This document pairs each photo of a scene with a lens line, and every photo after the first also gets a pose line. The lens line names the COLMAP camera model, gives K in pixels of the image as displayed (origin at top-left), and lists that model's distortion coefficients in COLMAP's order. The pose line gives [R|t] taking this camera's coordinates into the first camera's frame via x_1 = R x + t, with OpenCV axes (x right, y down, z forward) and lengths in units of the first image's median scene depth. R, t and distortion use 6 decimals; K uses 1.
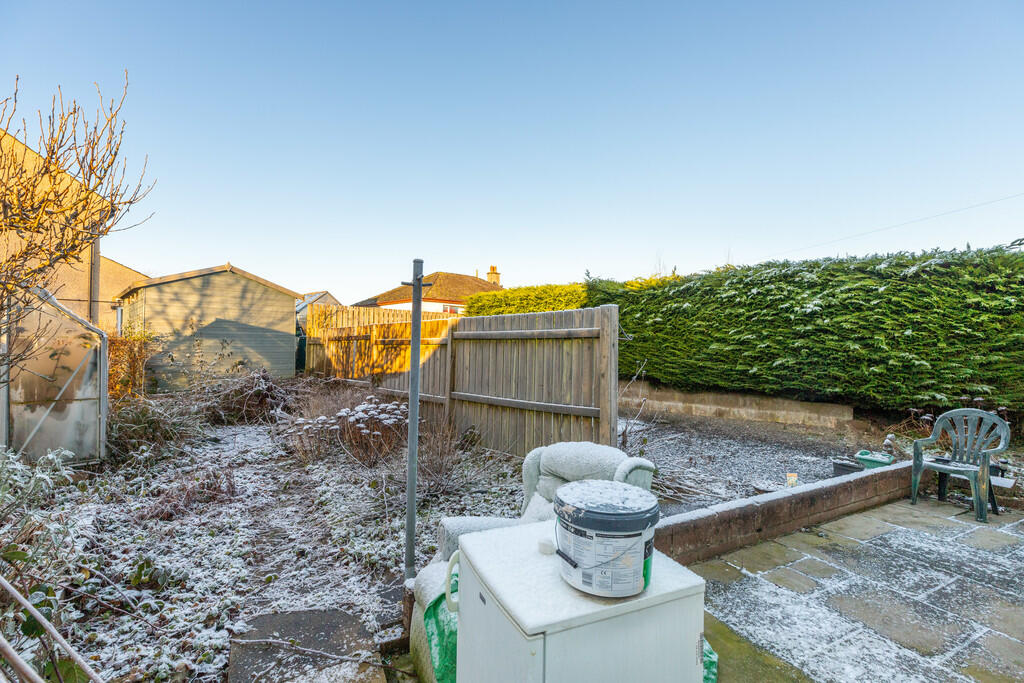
lens RADIAL K [[462.8, 0, 513.6], [0, 462.8, 339.2], [0, 0, 1]] dist [0.002093, -0.000344]
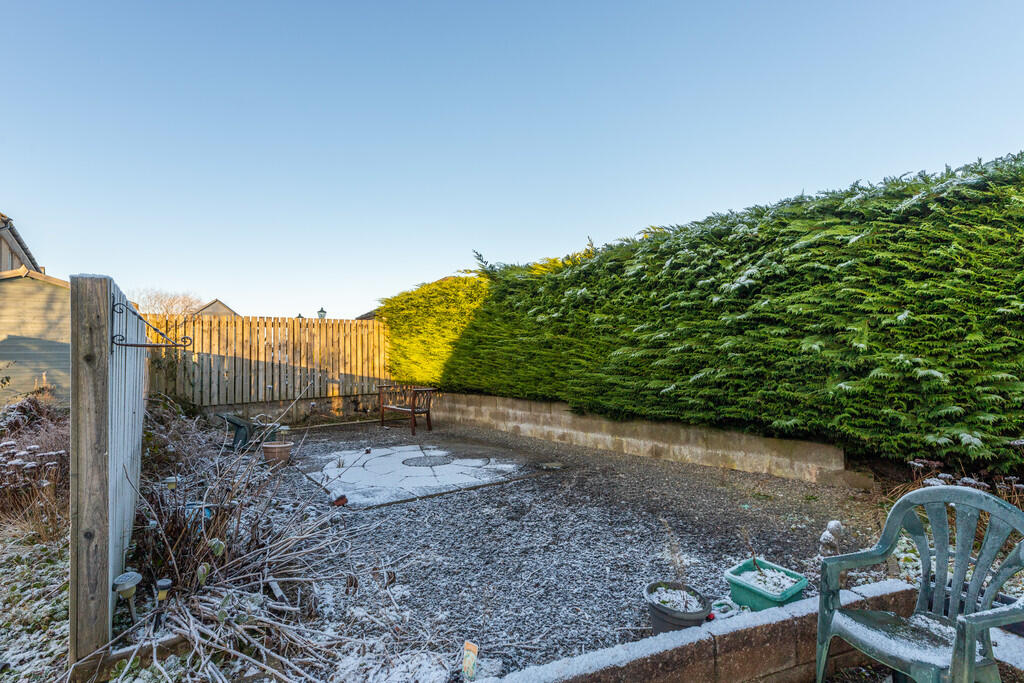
lens RADIAL K [[490.7, 0, 512.9], [0, 490.7, 344.2], [0, 0, 1]] dist [0.002625, -0.000253]
pose [[0.988225, -0.031052, -0.149821, 0.443303], [0.029199, 0.999468, -0.014550, 0.011633], [0.150193, 0.010004, 0.988606, 0.340339]]
